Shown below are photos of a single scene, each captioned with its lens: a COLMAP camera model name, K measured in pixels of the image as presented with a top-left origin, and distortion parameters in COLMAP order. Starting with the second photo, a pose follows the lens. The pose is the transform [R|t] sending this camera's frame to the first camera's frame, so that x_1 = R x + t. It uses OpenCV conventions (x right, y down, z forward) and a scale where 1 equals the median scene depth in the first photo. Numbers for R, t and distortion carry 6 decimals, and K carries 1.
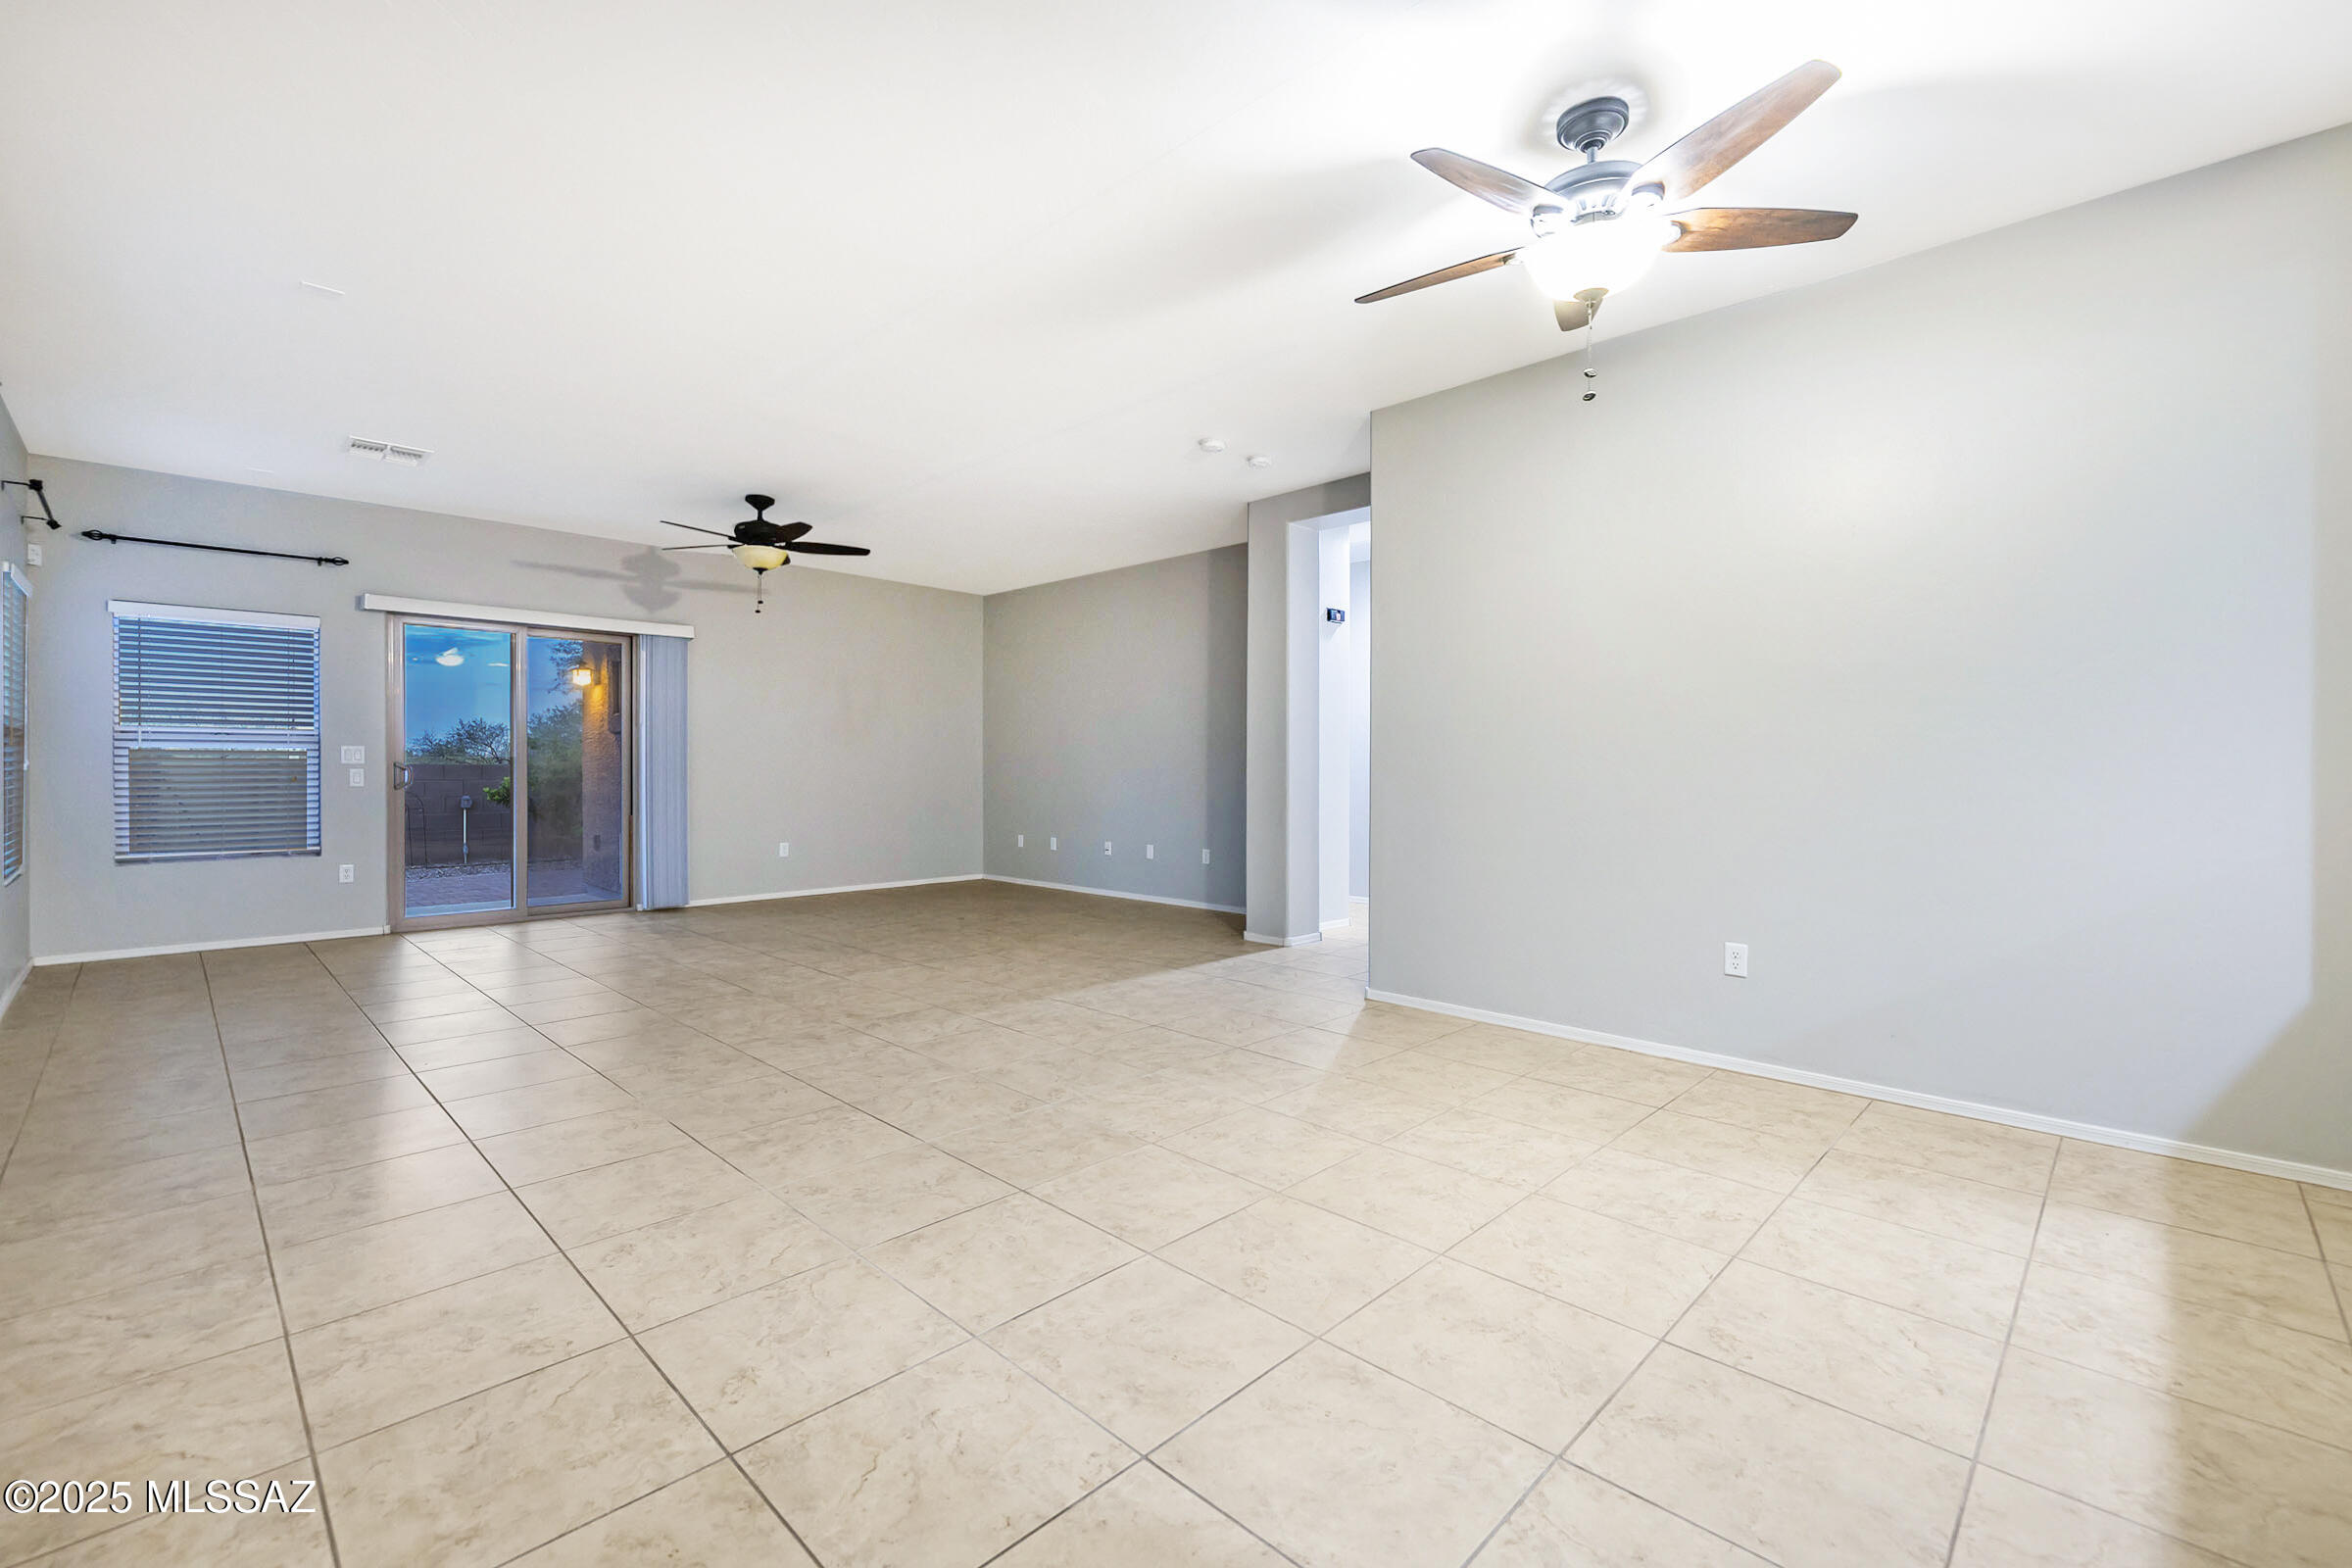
lens RADIAL K [[1005.3, 0, 1144.4], [0, 1005.3, 774.5], [0, 0, 1]] dist [-0.000454, 0.000079]
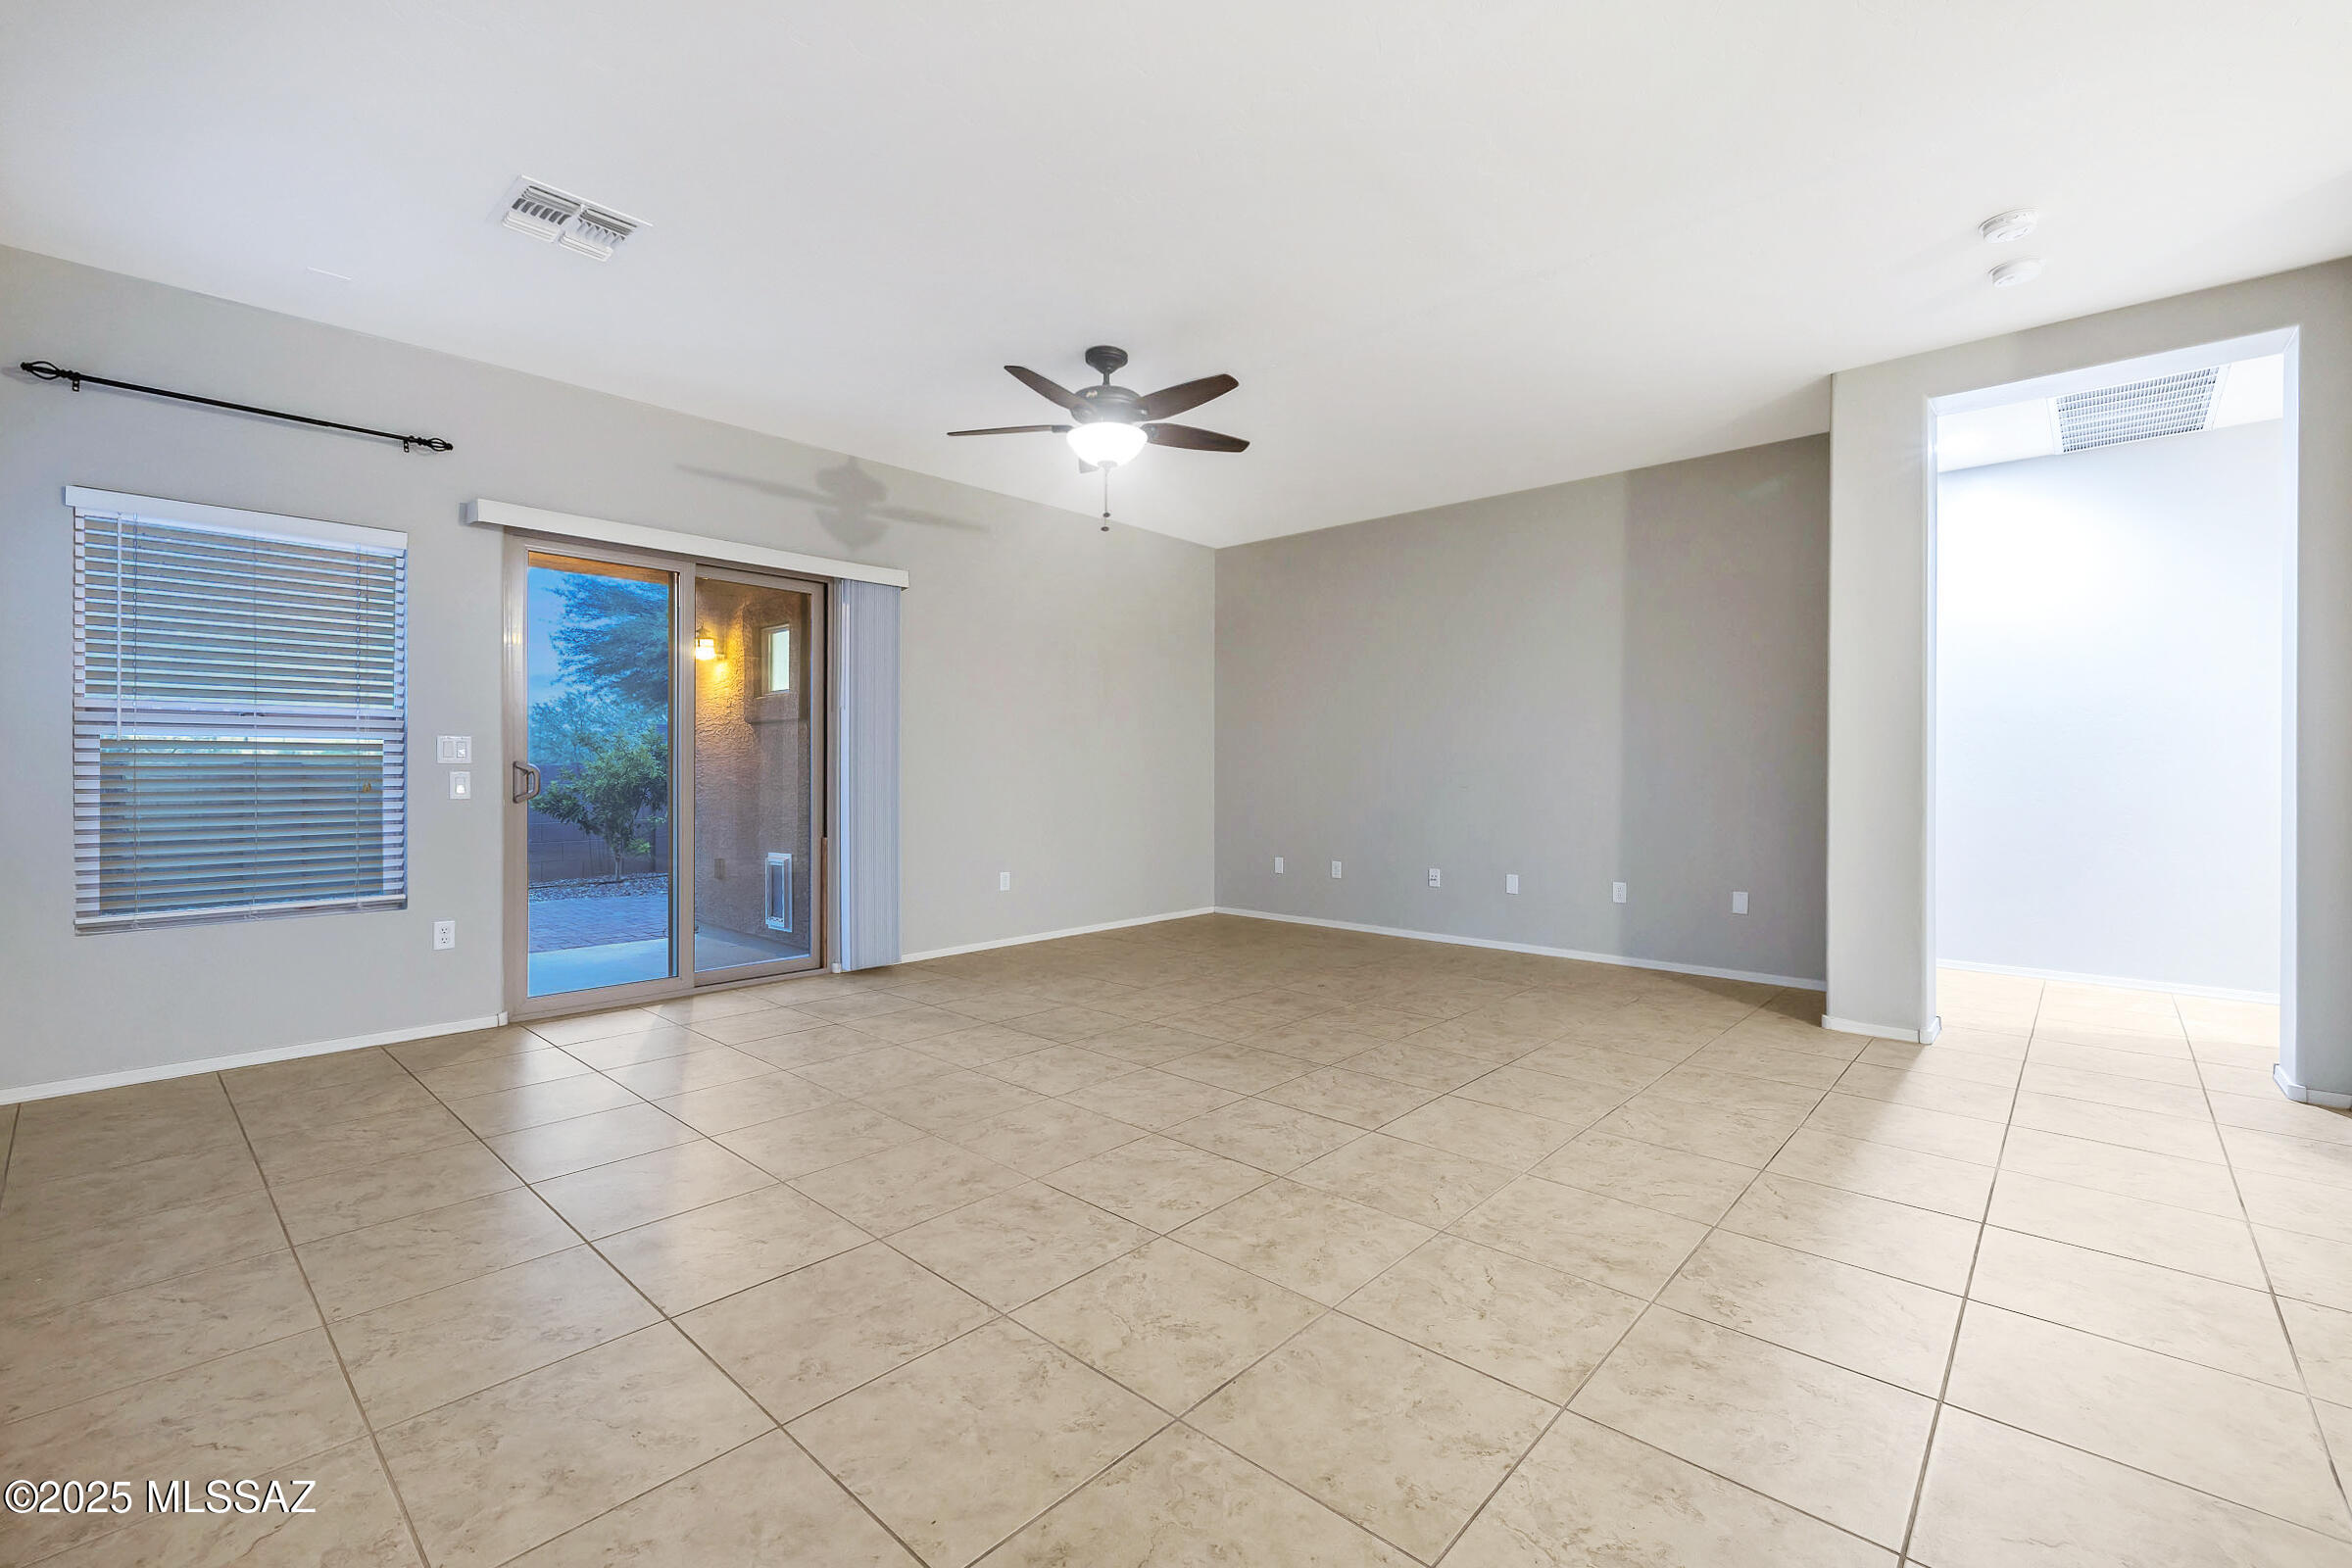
lens RADIAL K [[1005.8, 0, 1144.0], [0, 1005.8, 771.2], [0, 0, 1]] dist [0.000163, 0.000191]
pose [[0.999438, 0.000310, 0.033525, -0.367487], [-0.000159, 0.999990, -0.004510, -0.003062], [-0.033526, 0.004503, 0.999428, 0.342045]]
